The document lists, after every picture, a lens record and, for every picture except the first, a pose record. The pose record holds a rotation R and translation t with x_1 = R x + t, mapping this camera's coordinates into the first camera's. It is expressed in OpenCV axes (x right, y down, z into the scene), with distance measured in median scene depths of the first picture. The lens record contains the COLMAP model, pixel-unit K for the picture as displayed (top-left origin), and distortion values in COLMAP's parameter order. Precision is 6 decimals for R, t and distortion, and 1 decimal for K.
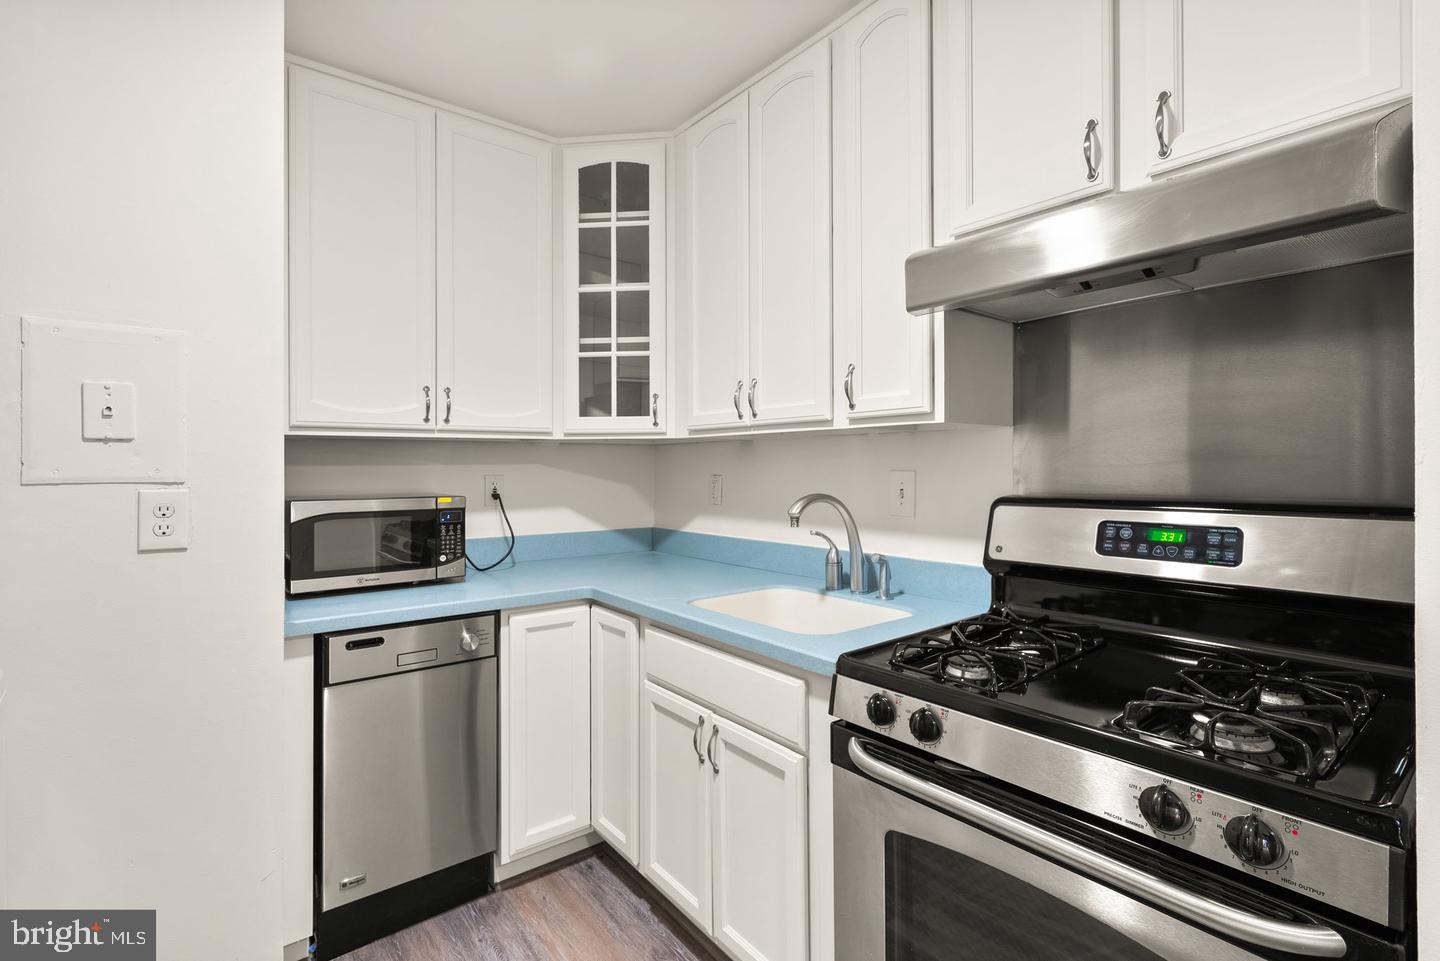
lens RADIAL K [[661.0, 0, 719.6], [0, 661.0, 469.6], [0, 0, 1]] dist [-0.001554, -0.000408]
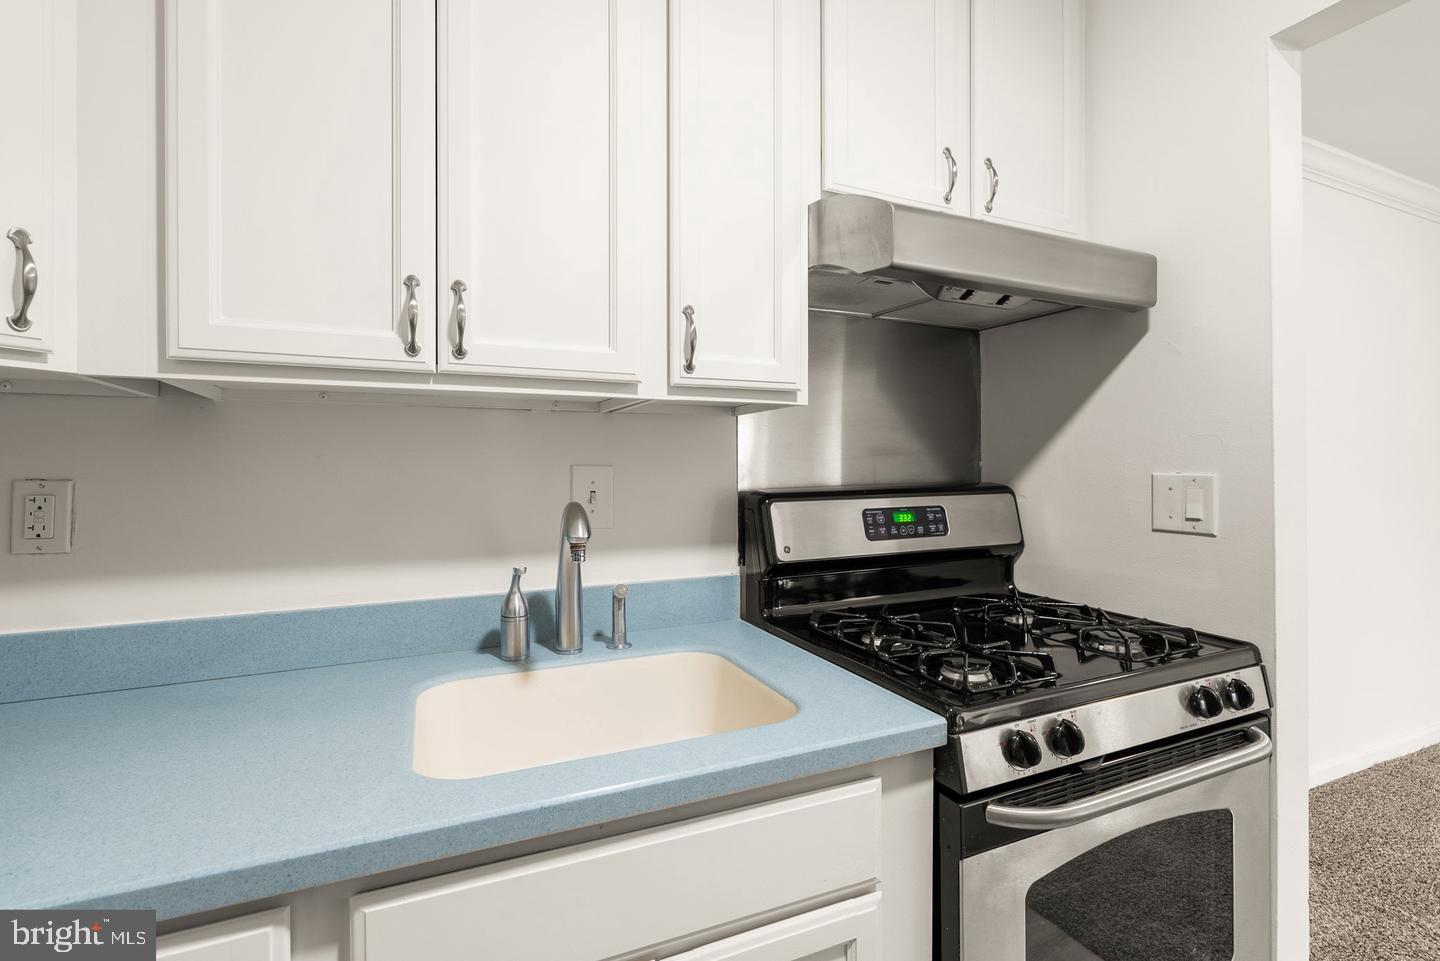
lens RADIAL K [[661.0, 0, 719.6], [0, 661.0, 469.6], [0, 0, 1]] dist [-0.001554, -0.000408]
pose [[0.241725, -0.001131, 0.970344, -0.550045], [0.007031, 0.999975, -0.000586, 0.010754], [-0.970319, 0.006964, 0.241727, 0.986807]]
